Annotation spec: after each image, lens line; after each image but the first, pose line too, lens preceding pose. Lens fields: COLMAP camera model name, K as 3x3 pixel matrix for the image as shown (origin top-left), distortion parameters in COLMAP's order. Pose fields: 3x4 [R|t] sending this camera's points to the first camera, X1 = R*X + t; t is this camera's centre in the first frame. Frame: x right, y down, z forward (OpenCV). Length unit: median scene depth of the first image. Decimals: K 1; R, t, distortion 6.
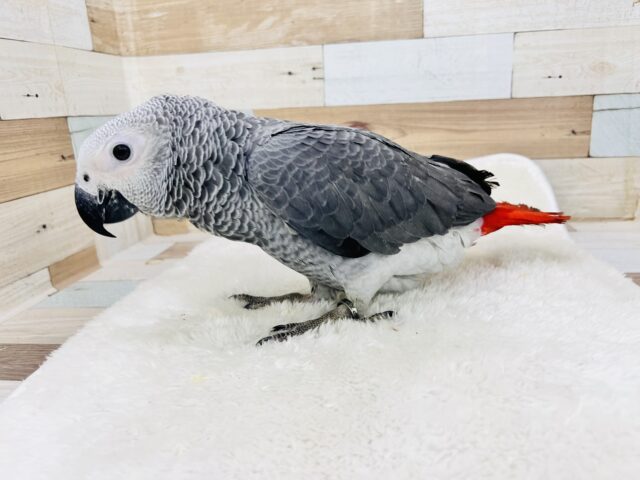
lens RADIAL K [[532.2, 0, 320.4], [0, 532.2, 241.8], [0, 0, 1]] dist [0.013727, -0.023249]
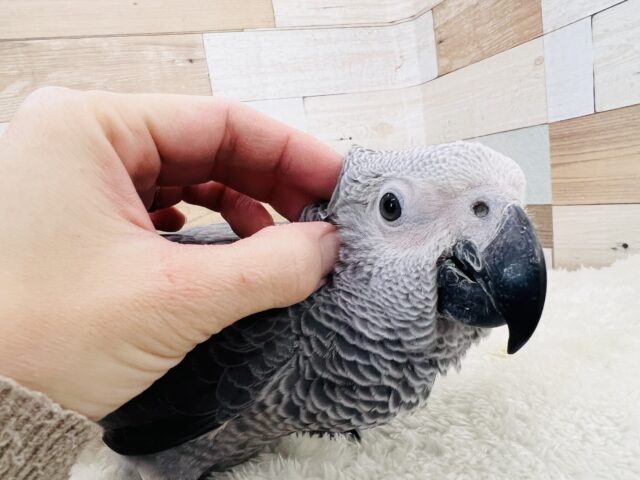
lens RADIAL K [[532.2, 0, 321.3], [0, 532.2, 240.2], [0, 0, 1]] dist [0.013727, -0.023249]
pose [[0.886514, -0.140923, 0.440719, -0.064965], [0.204387, 0.973794, -0.099751, -0.031050], [-0.415112, 0.178508, 0.892086, 0.149978]]
